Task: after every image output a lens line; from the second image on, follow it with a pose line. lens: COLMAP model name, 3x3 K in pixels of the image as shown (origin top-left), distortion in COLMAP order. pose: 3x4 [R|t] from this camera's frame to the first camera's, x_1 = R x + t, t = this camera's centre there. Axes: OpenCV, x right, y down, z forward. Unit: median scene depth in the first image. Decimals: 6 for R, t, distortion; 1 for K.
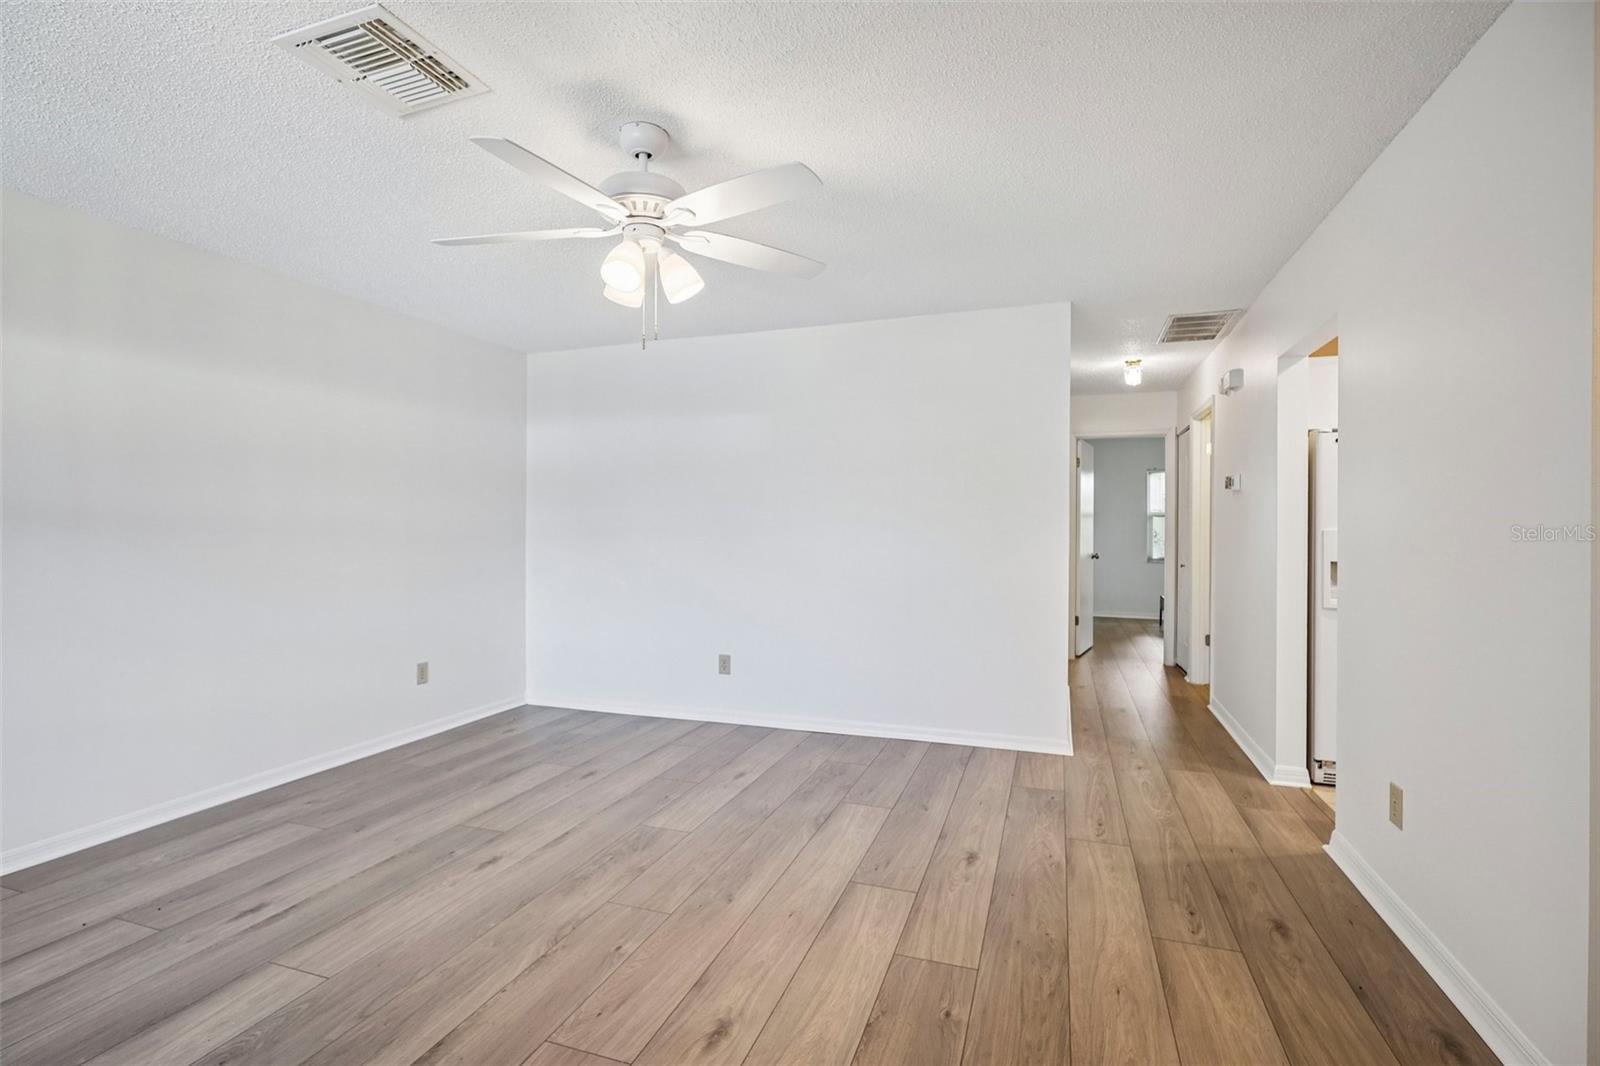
lens RADIAL K [[745.2, 0, 789.3], [0, 745.2, 529.1], [0, 0, 1]] dist [-0.001695, 0.001583]
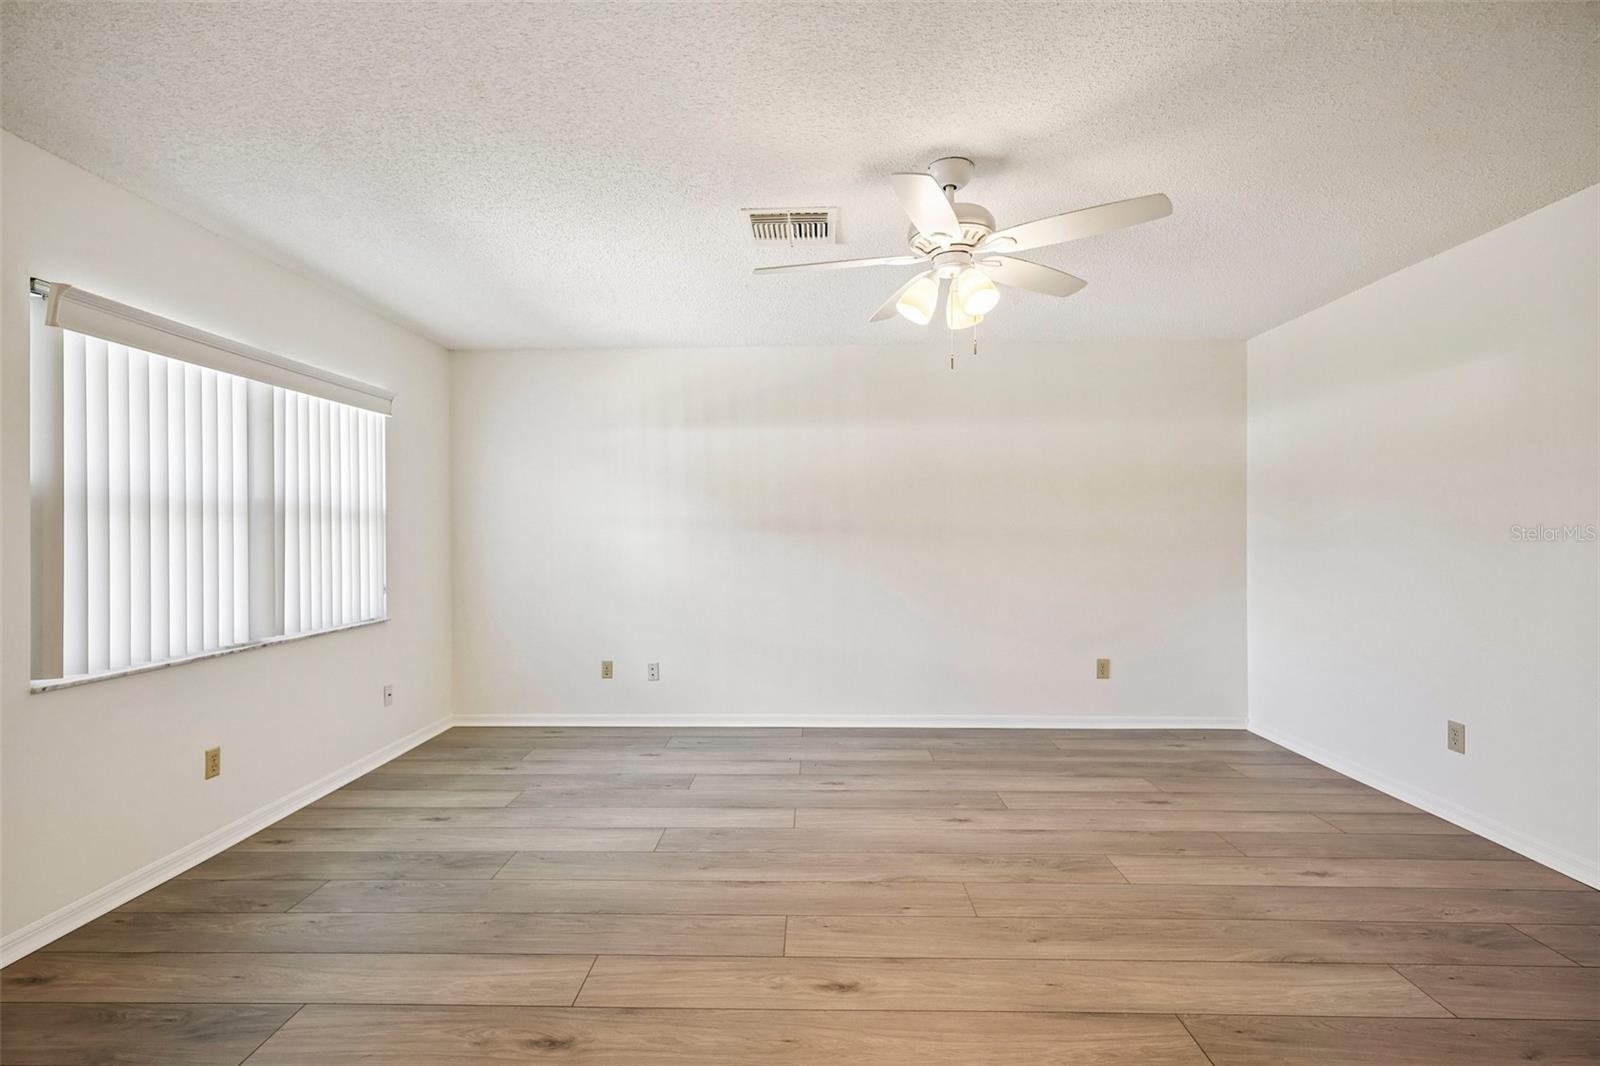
lens RADIAL K [[745.2, 0, 796.3], [0, 745.2, 530.8], [0, 0, 1]] dist [-0.001695, 0.001583]
pose [[0.313415, -0.003229, -0.949611, 0.527880], [0.002192, 0.999994, -0.002677, -0.005666], [0.949614, -0.001243, 0.313420, 0.322462]]
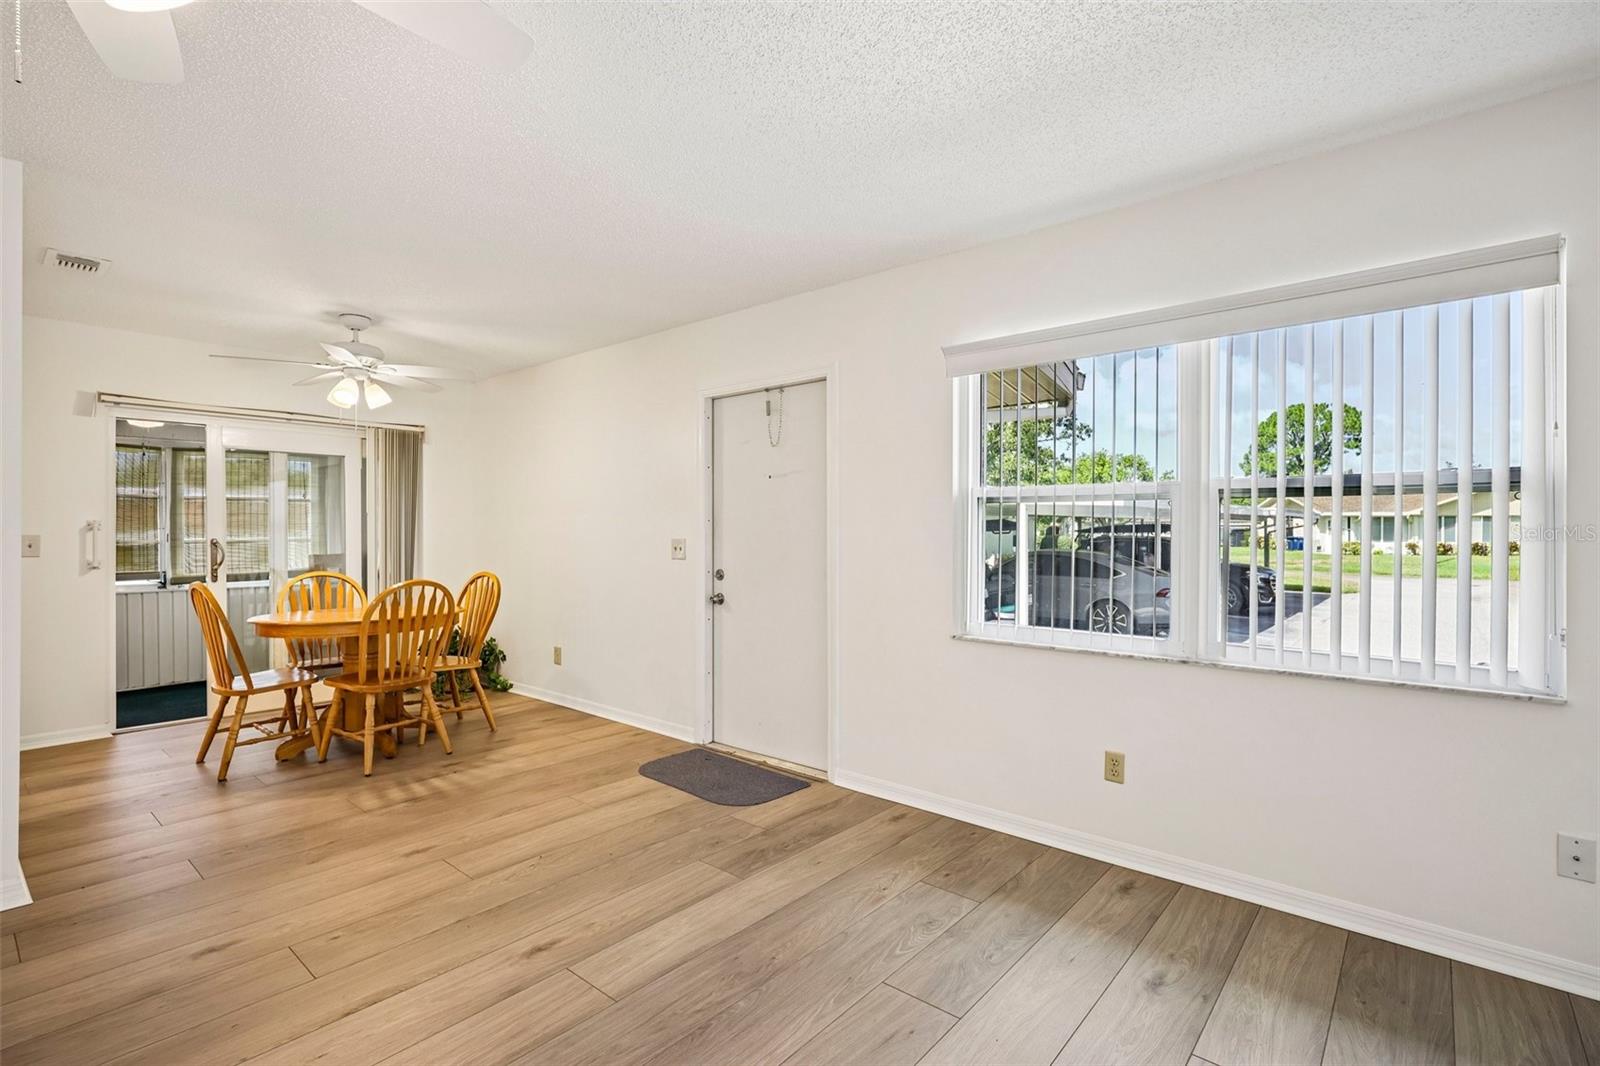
lens RADIAL K [[745.2, 0, 796.0], [0, 745.2, 528.4], [0, 0, 1]] dist [-0.001695, 0.001583]
pose [[-0.935515, -0.001633, 0.353282, -0.510131], [-0.001528, 0.999999, 0.000575, -0.004364], [-0.353282, -0.000002, -0.935517, 0.868515]]
